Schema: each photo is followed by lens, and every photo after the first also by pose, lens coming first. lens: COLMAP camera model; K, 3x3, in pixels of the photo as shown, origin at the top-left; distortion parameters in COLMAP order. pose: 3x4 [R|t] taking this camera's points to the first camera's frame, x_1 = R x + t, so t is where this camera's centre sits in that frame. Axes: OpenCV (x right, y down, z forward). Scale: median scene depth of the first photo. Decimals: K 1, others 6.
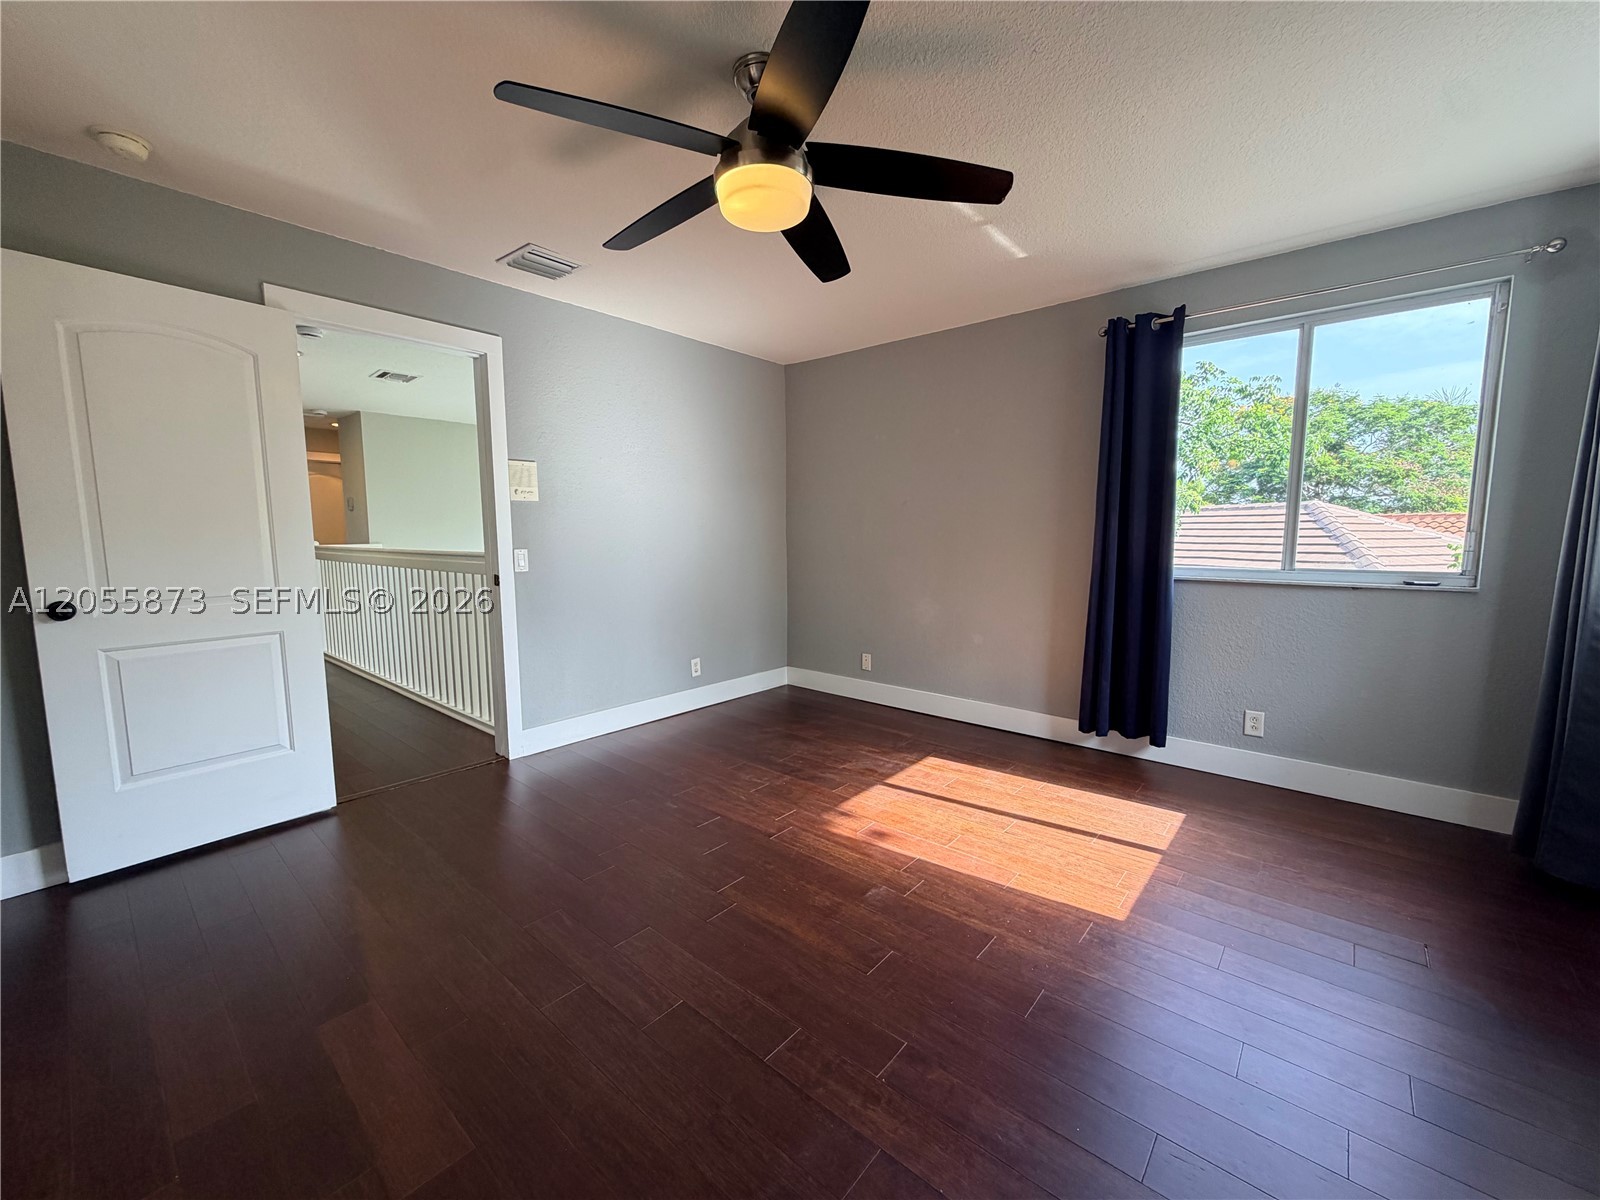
lens RADIAL K [[646.4, 0, 793.8], [0, 646.4, 599.7], [0, 0, 1]] dist [-0.000079, 0.000330]
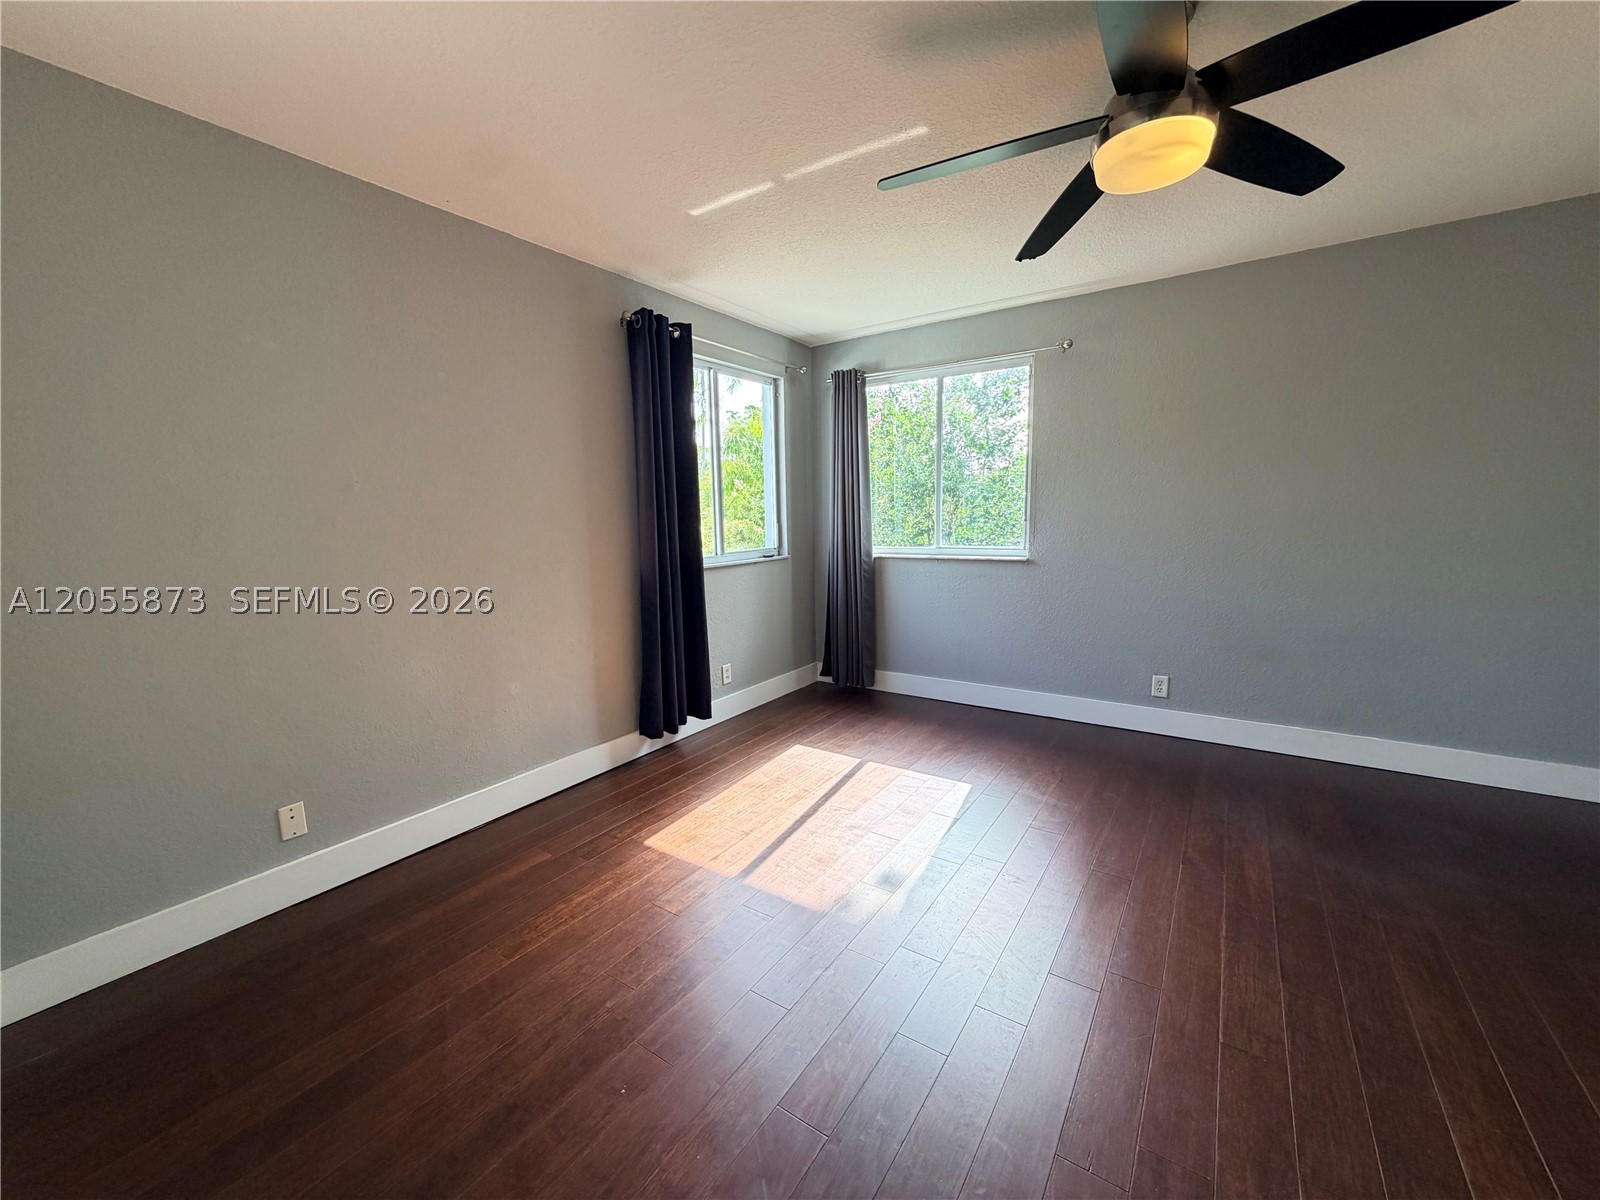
lens RADIAL K [[646.4, 0, 800.0], [0, 646.4, 593.5], [0, 0, 1]] dist [-0.000079, 0.000330]
pose [[-0.129095, -0.116509, 0.984764, -0.569368], [0.128823, 0.982688, 0.133151, -0.121336], [-0.983229, 0.144050, -0.111851, 1.003502]]
